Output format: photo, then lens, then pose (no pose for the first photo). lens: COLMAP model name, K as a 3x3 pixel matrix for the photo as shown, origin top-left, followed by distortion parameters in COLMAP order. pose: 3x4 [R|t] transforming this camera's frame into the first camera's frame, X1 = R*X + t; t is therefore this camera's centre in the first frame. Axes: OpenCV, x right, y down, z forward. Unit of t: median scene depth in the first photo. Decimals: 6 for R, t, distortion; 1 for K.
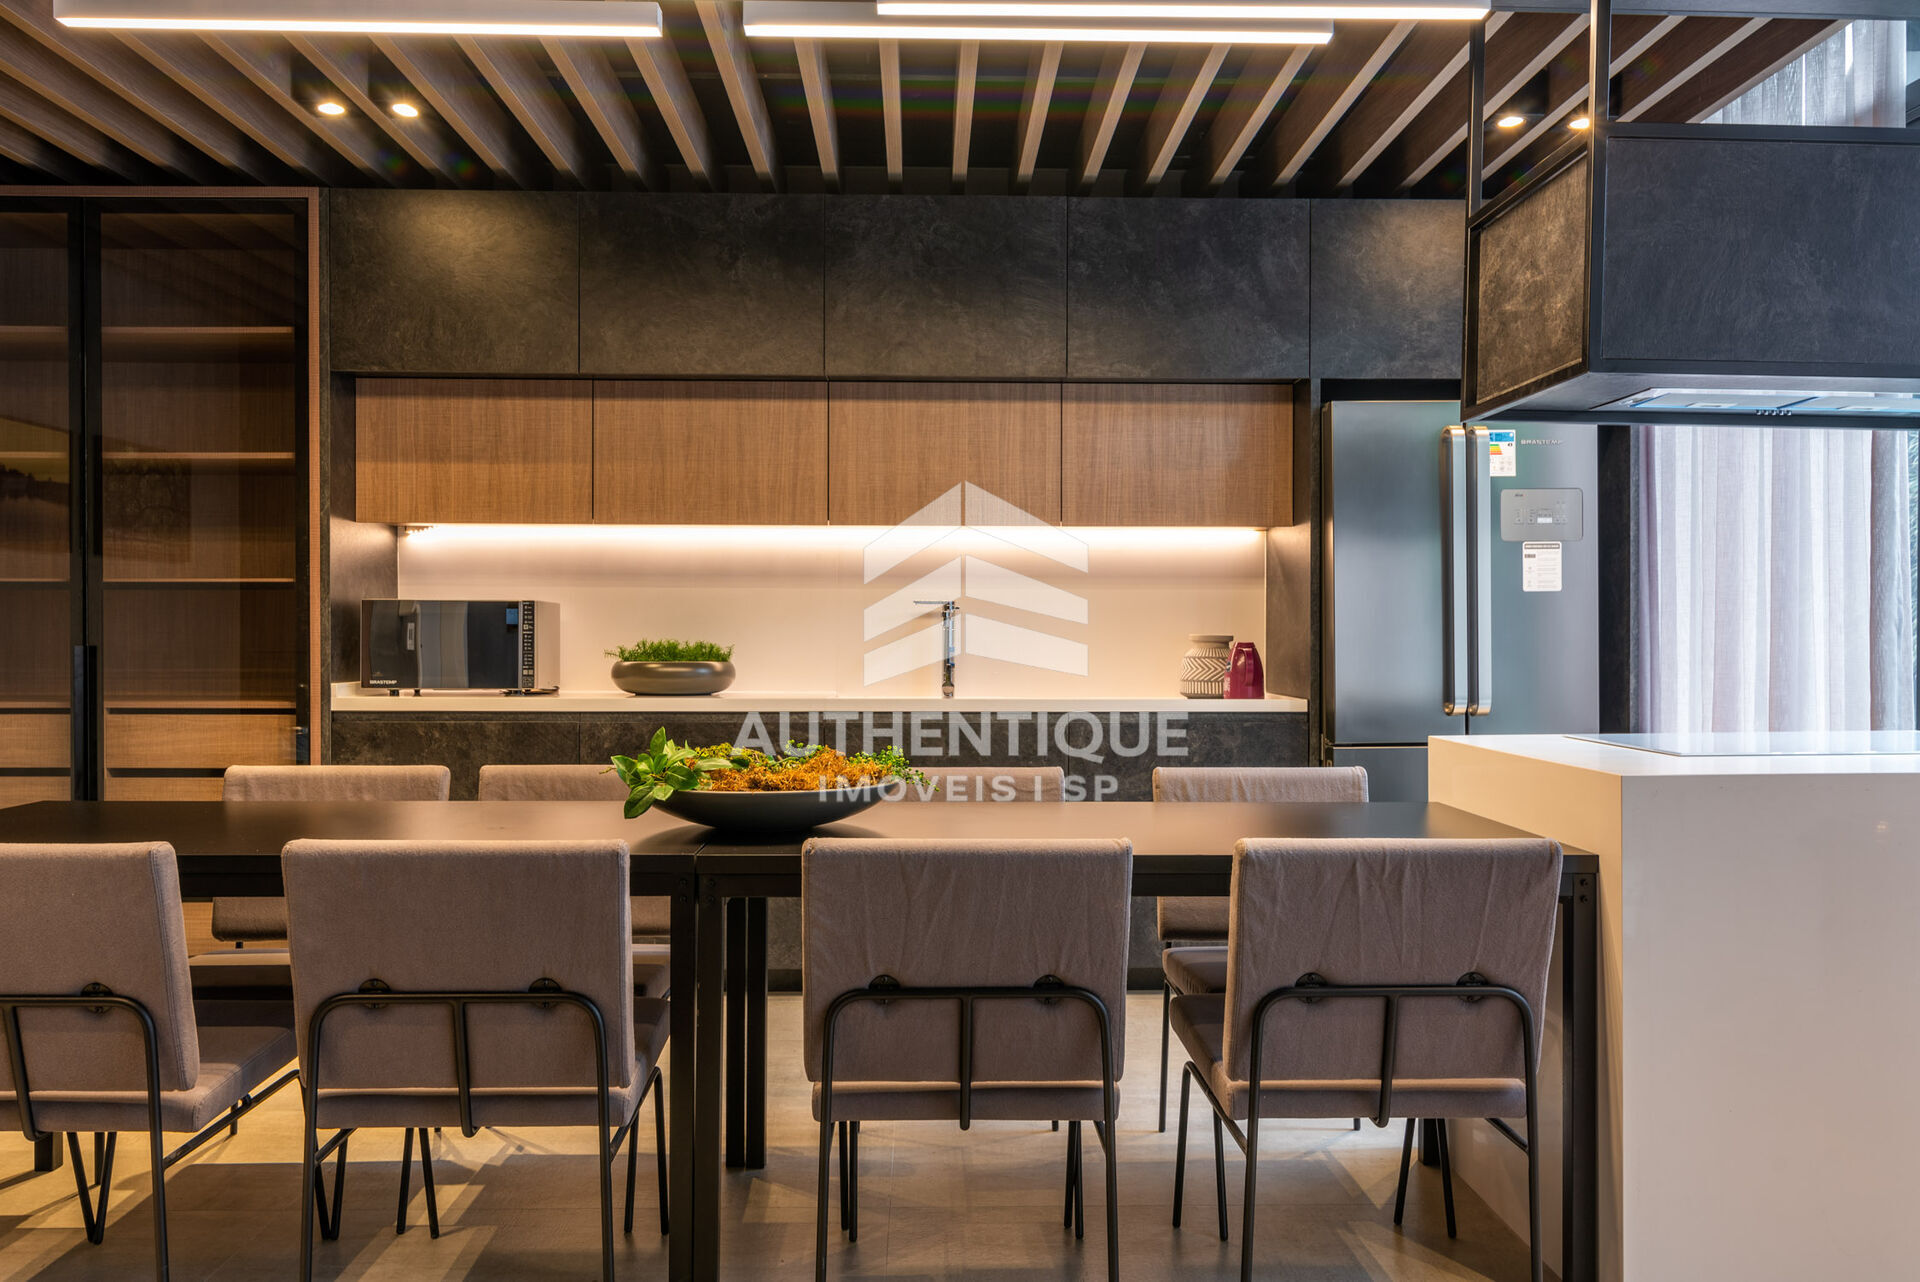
lens RADIAL K [[1463.8, 0, 958.9], [0, 1463.8, 639.6], [0, 0, 1]] dist [-0.004617, 0.001960]
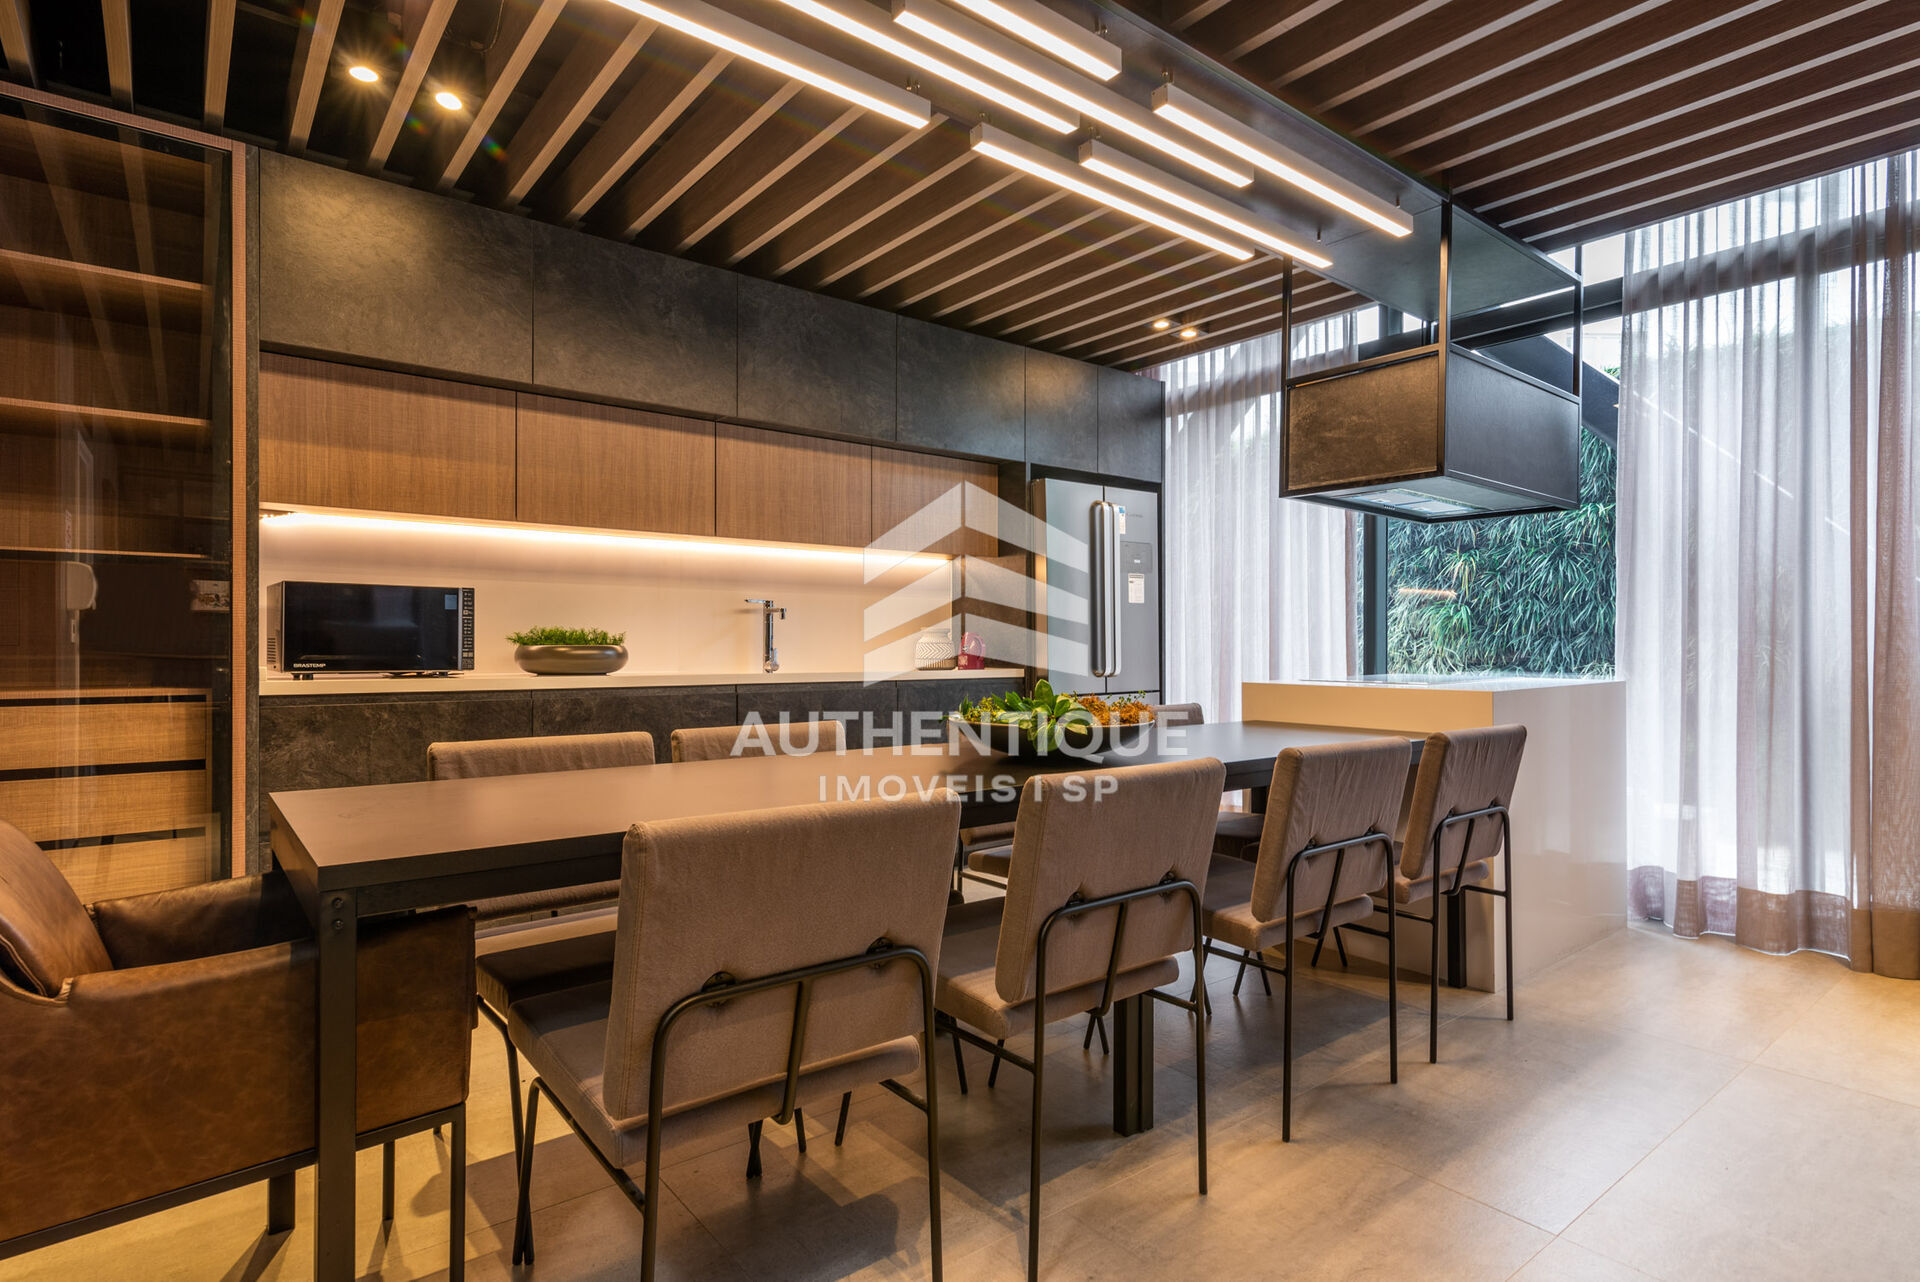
lens RADIAL K [[991.3, 0, 963.4], [0, 991.3, 645.2], [0, 0, 1]] dist [-0.000432, 0.000666]
pose [[0.793688, -0.000130, 0.608325, -0.438929], [0.002113, 0.999995, -0.002543, 0.017639], [-0.608321, 0.003304, 0.793684, 0.198070]]
